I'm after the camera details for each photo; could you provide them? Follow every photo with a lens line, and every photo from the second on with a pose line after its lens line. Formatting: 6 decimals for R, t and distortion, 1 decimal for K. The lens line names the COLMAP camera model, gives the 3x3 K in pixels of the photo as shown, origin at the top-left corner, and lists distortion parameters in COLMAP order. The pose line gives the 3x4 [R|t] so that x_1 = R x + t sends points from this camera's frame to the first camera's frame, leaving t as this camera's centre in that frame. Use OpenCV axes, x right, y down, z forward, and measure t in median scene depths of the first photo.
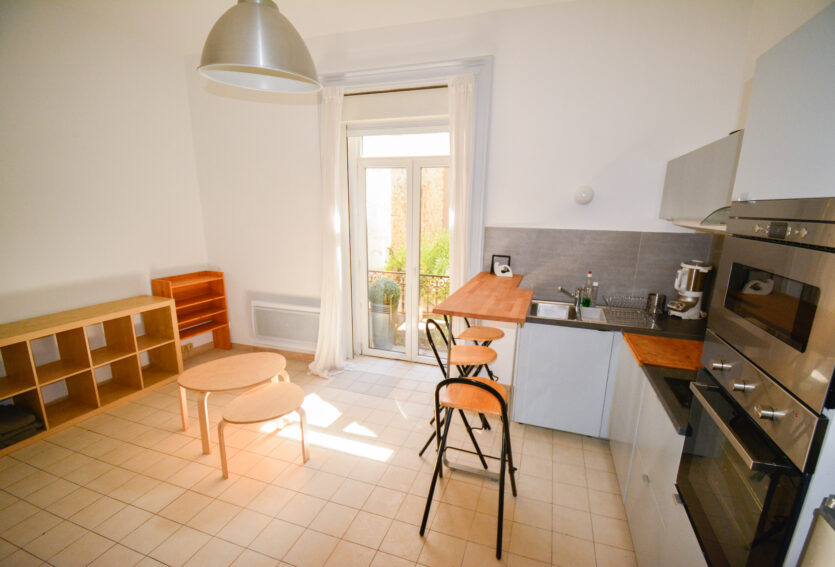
lens RADIAL K [[373.5, 0, 422.9], [0, 373.5, 298.6], [0, 0, 1]] dist [0.021287, -0.026594]
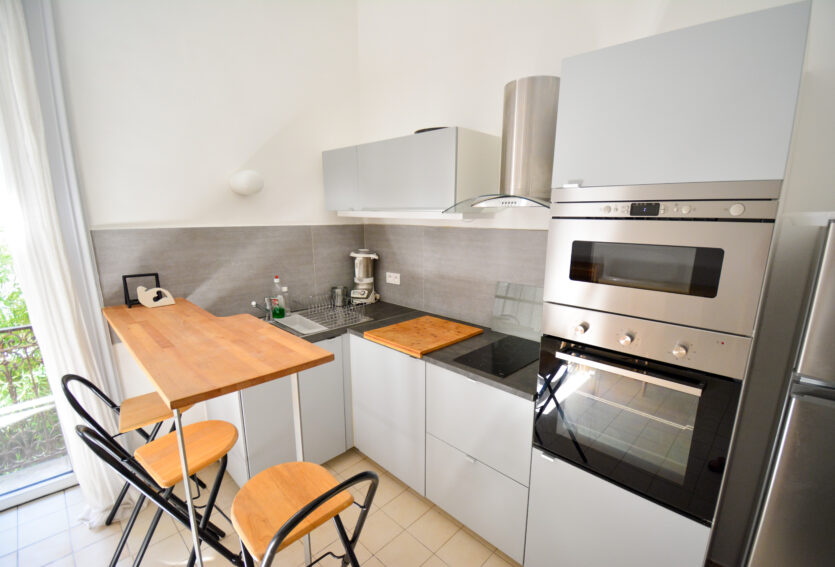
lens RADIAL K [[373.5, 0, 422.9], [0, 373.5, 298.6], [0, 0, 1]] dist [0.021287, -0.026594]
pose [[0.424892, -0.217060, 0.878835, -0.138410], [0.212361, 0.967636, 0.136323, -0.059344], [-0.879983, 0.128708, 0.457236, 0.298687]]
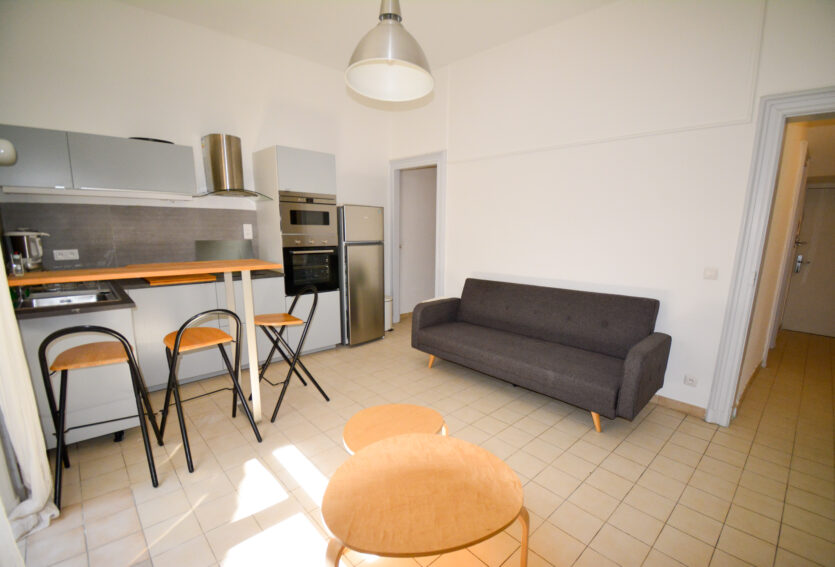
lens RADIAL K [[373.5, 0, 422.9], [0, 373.5, 298.6], [0, 0, 1]] dist [0.021287, -0.026594]
pose [[-0.882038, -0.124380, 0.454465, -0.573885], [0.075671, 0.914616, 0.397180, -0.194354], [-0.465062, 0.384718, -0.797314, 1.090467]]
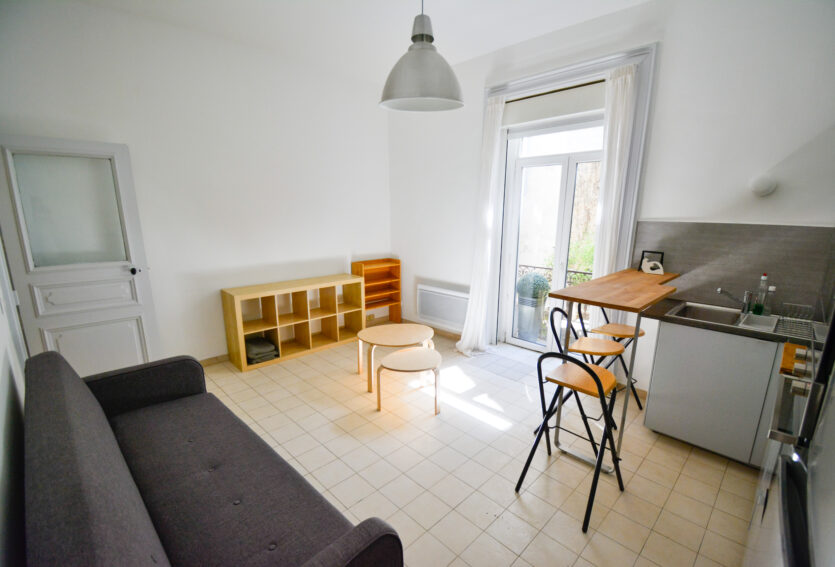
lens RADIAL K [[373.5, 0, 422.9], [0, 373.5, 298.6], [0, 0, 1]] dist [0.021287, -0.026594]
pose [[0.893946, 0.091537, -0.438727, 0.112327], [-0.093130, 0.995492, 0.017940, 0.037059], [0.438391, 0.024822, 0.898441, -0.089378]]
